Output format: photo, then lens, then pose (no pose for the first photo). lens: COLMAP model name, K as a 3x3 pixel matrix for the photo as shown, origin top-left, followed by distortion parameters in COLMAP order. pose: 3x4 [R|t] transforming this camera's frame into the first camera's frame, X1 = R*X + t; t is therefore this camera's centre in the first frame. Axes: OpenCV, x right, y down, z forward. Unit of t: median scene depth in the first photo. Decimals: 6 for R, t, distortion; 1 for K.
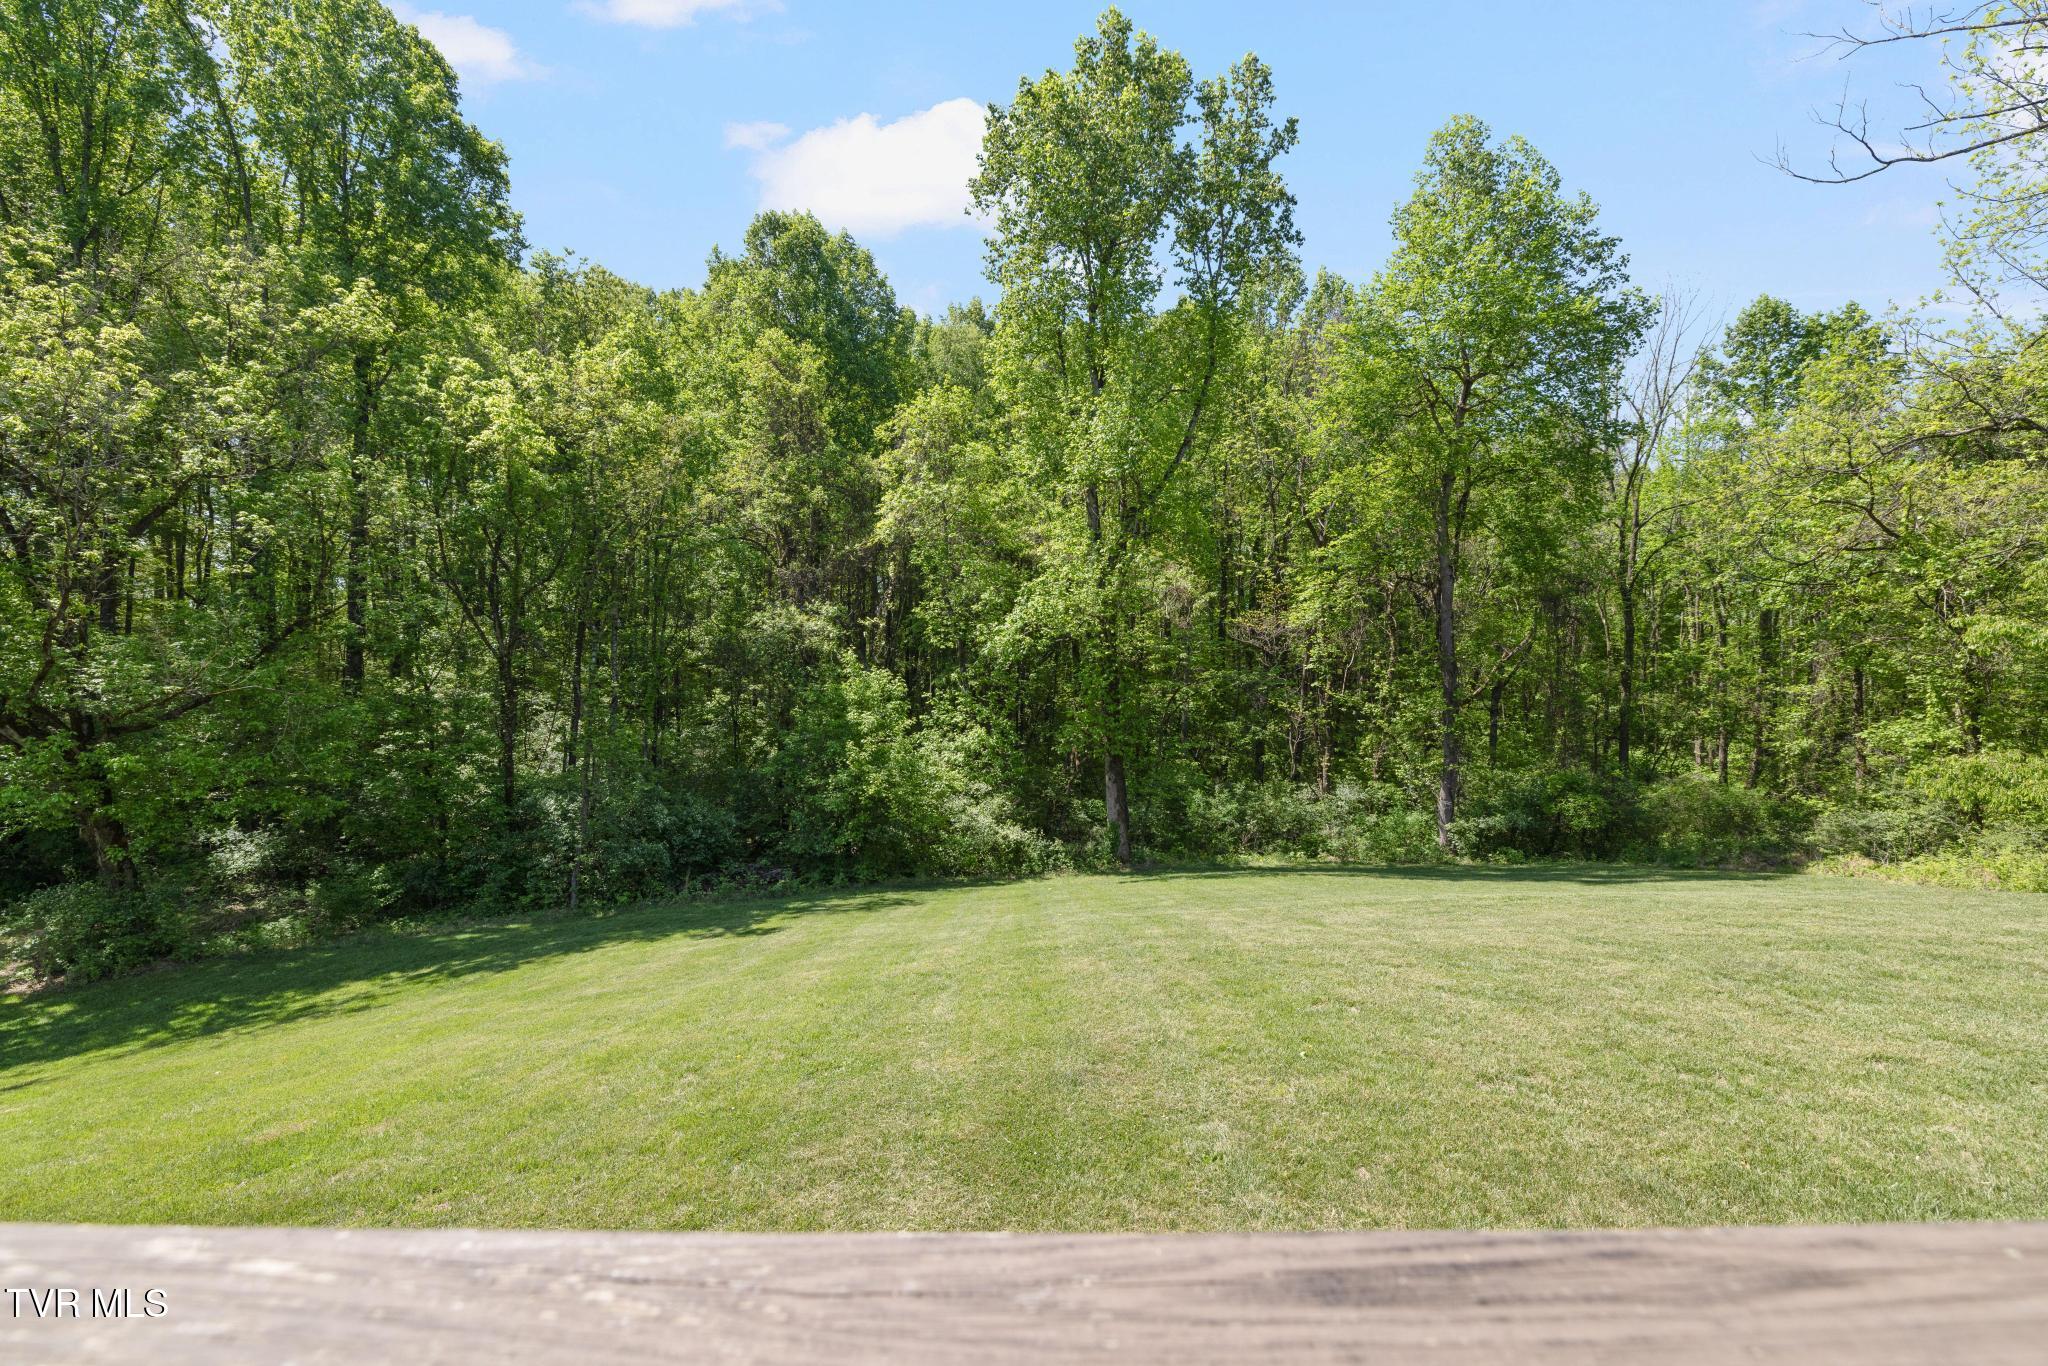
lens RADIAL K [[875.4, 0, 1038.0], [0, 875.4, 680.5], [0, 0, 1]] dist [0.006298, -0.001766]
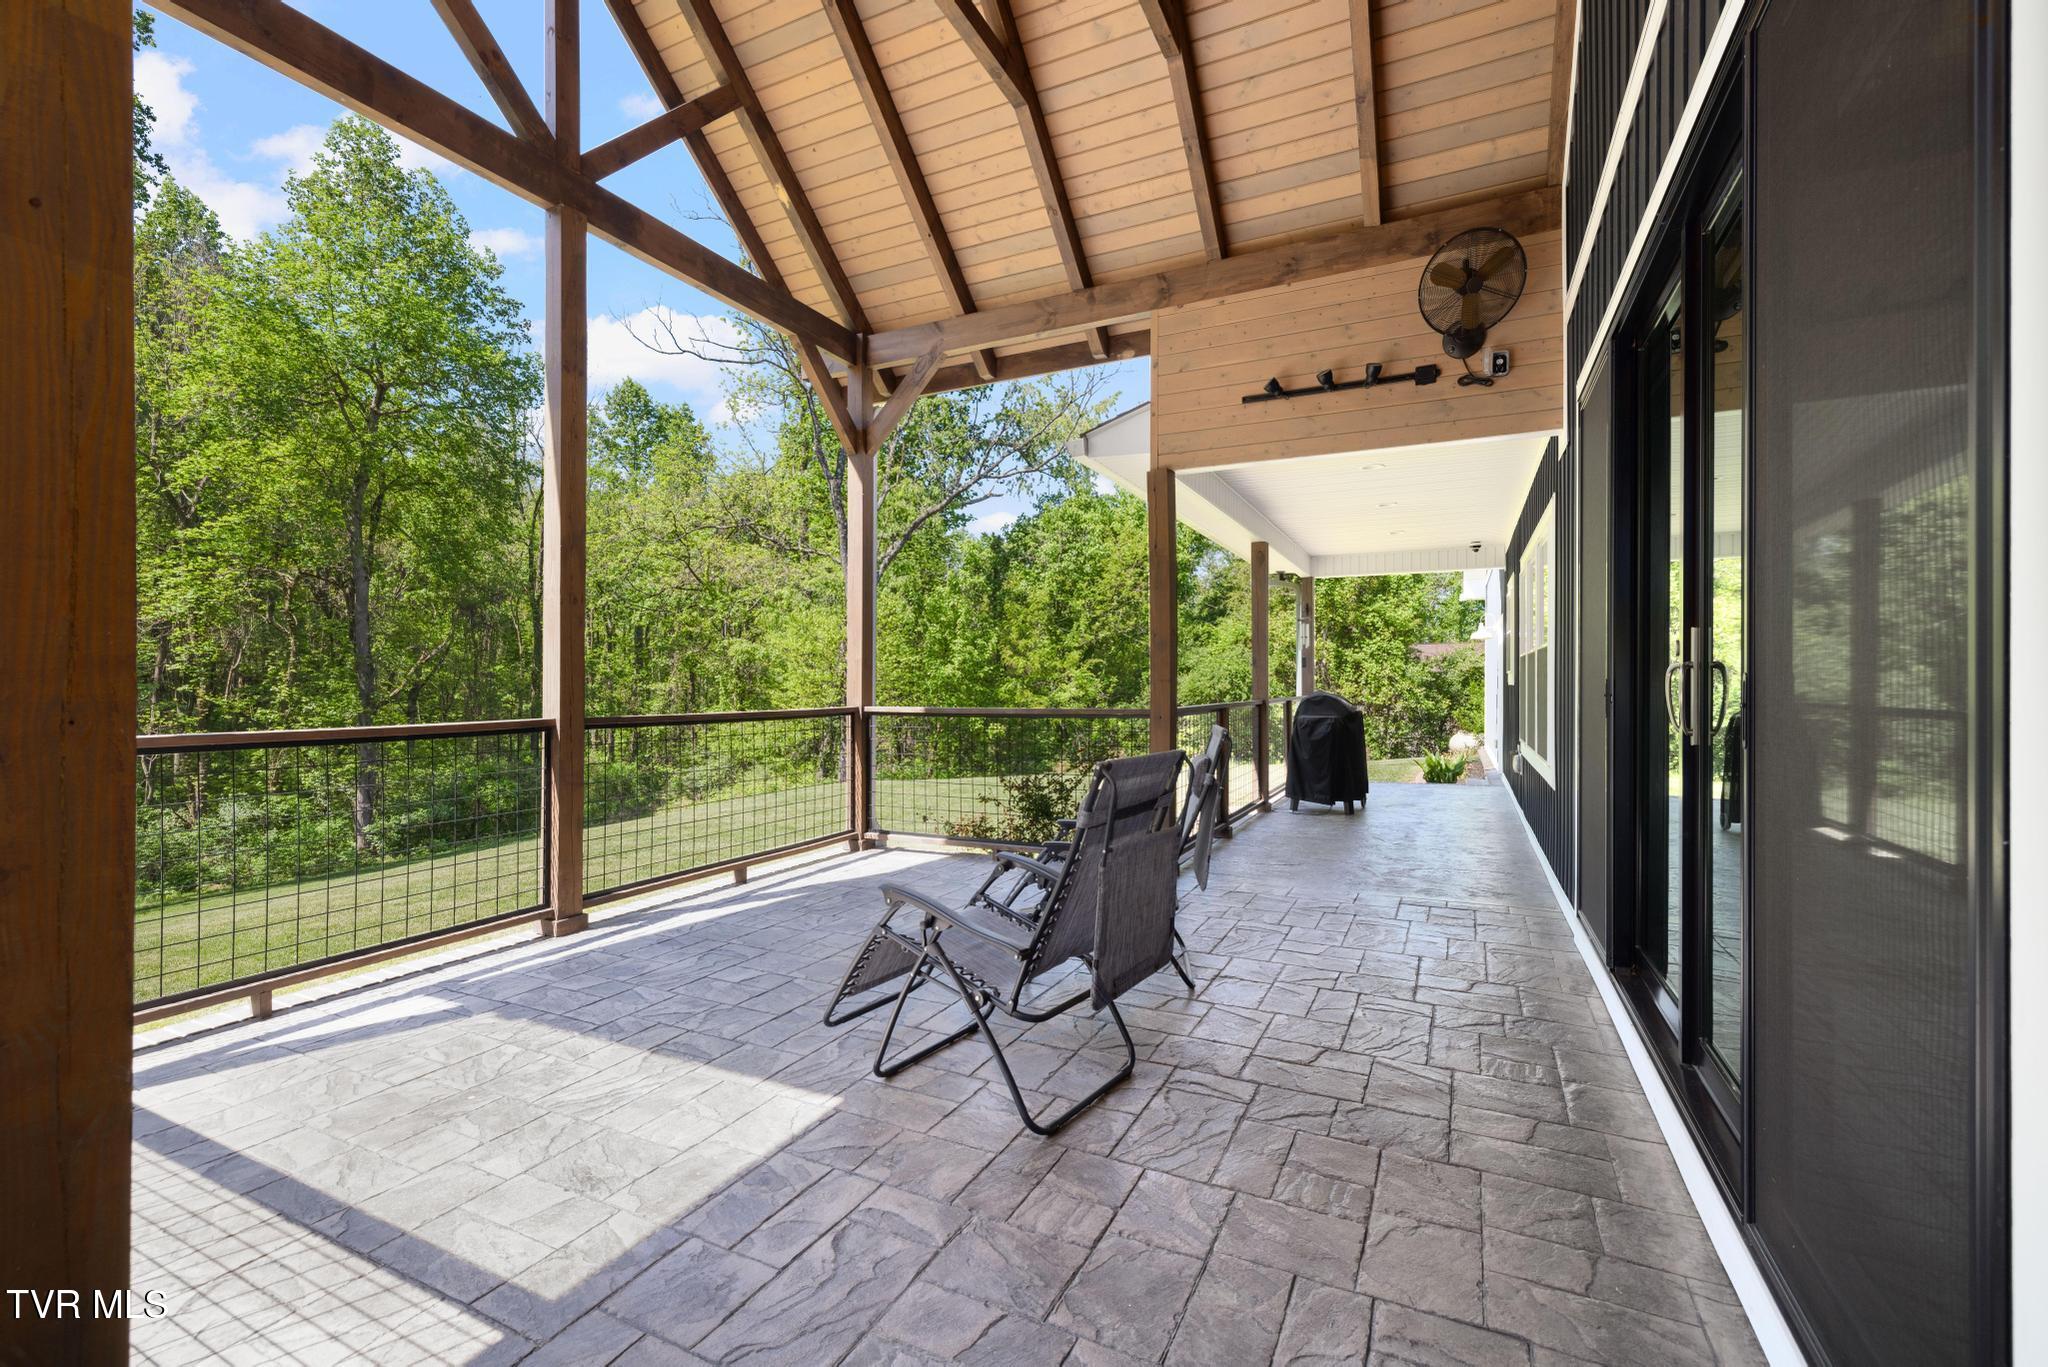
lens RADIAL K [[875.4, 0, 1020.2], [0, 875.4, 682.3], [0, 0, 1]] dist [0.006298, -0.001766]
pose [[0.459470, -0.010744, 0.888128, -0.073300], [0.010918, 0.999920, 0.006448, 0.001760], [-0.888126, 0.006734, 0.459551, -0.115994]]
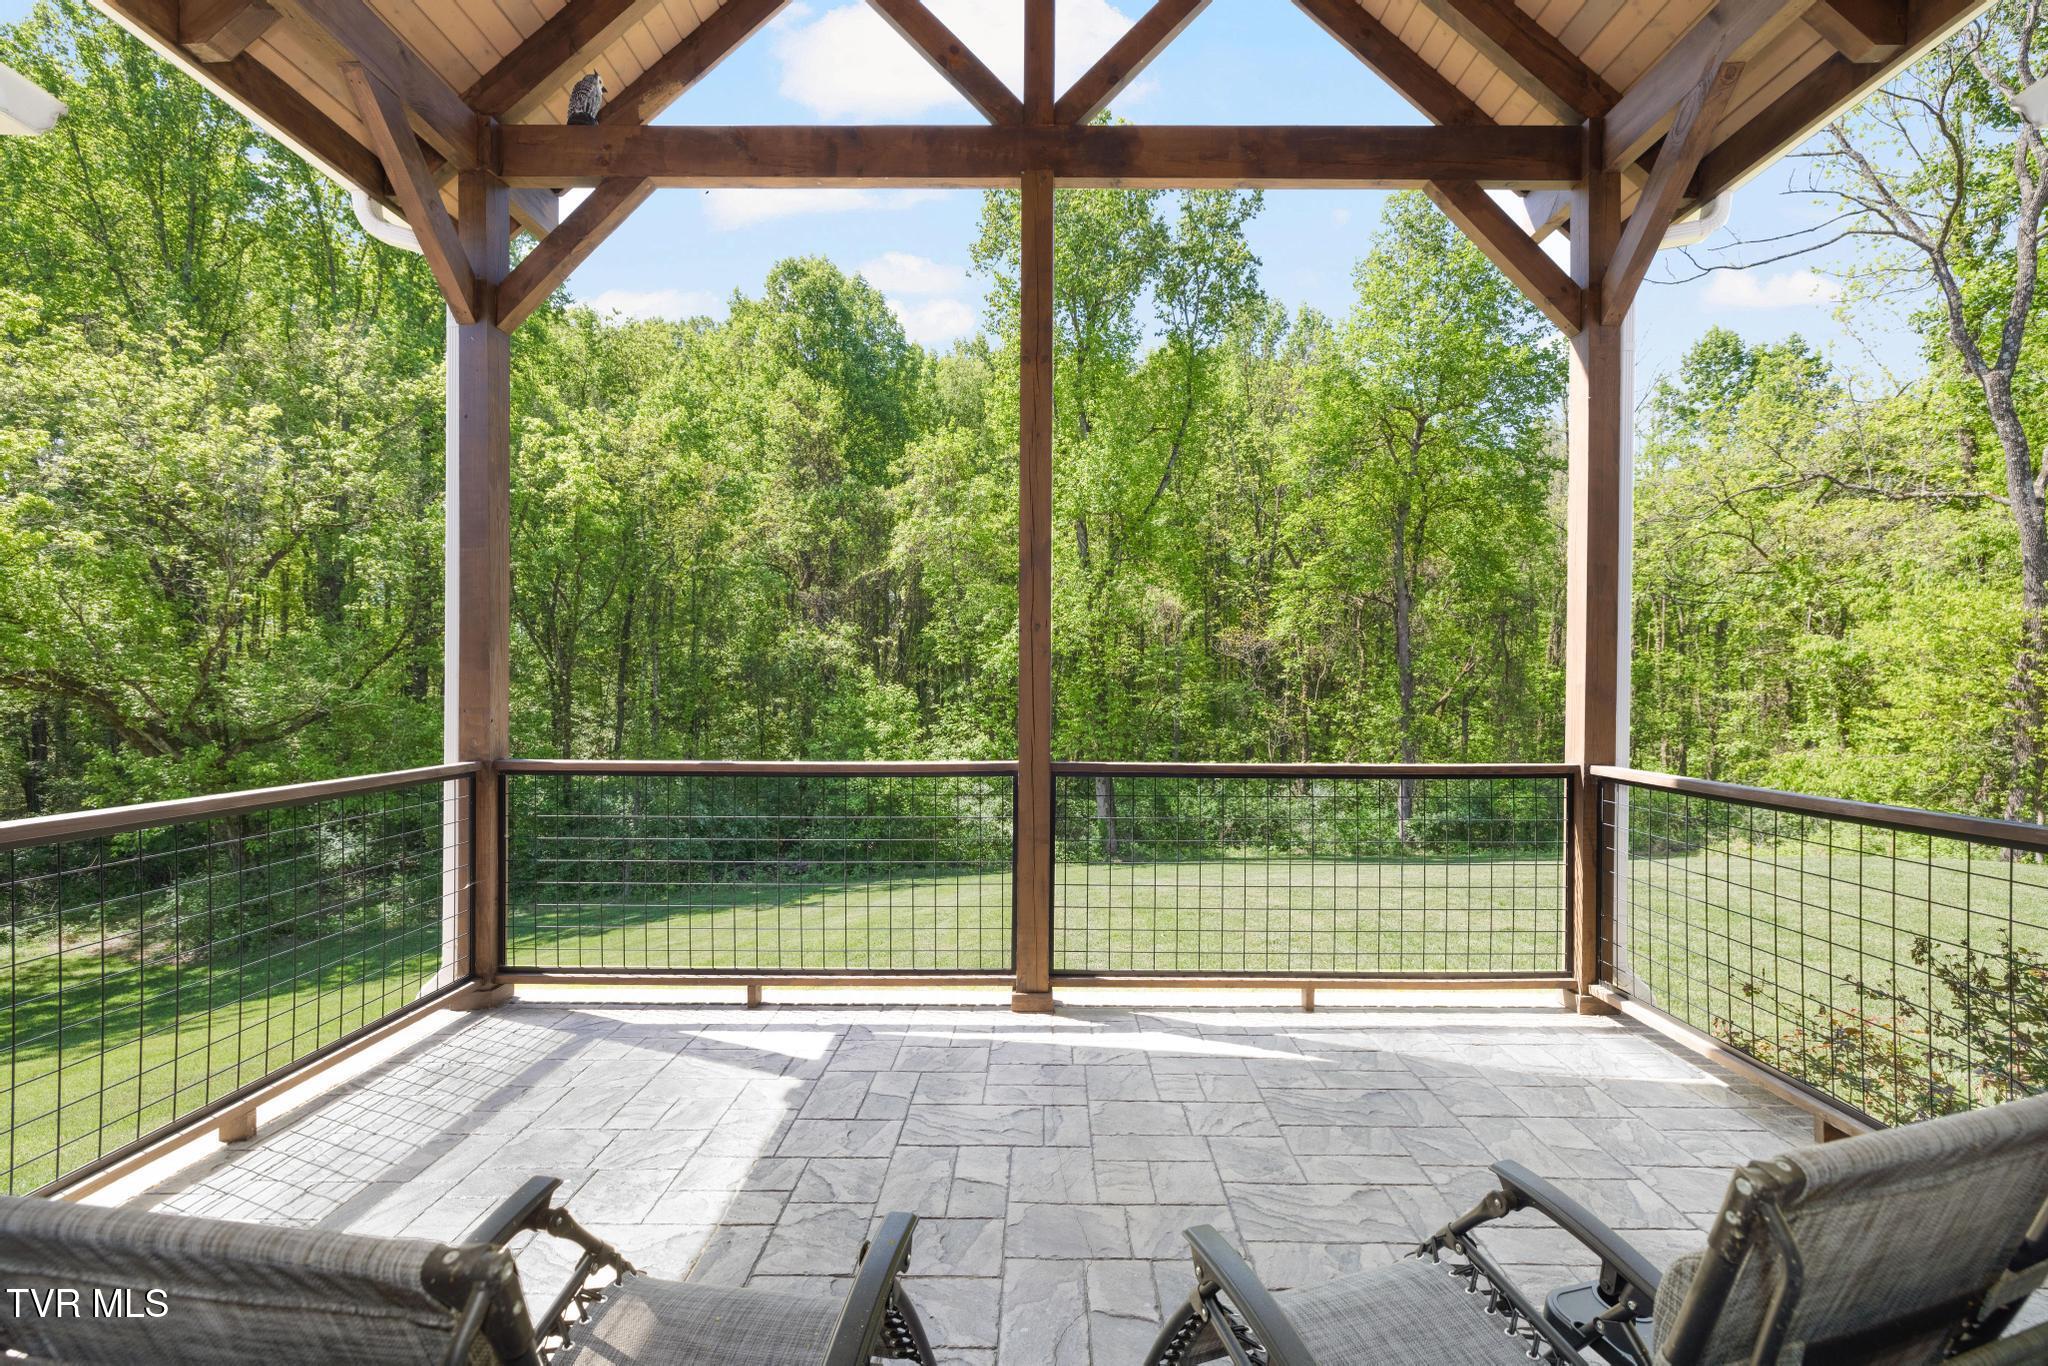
lens RADIAL K [[875.4, 0, 1036.9], [0, 875.4, 685.8], [0, 0, 1]] dist [0.006298, -0.001766]
pose [[0.999866, -0.007717, -0.014468, 0.017456], [0.007642, 0.999957, -0.005224, -0.002237], [0.014508, 0.005112, 0.999882, -0.109180]]
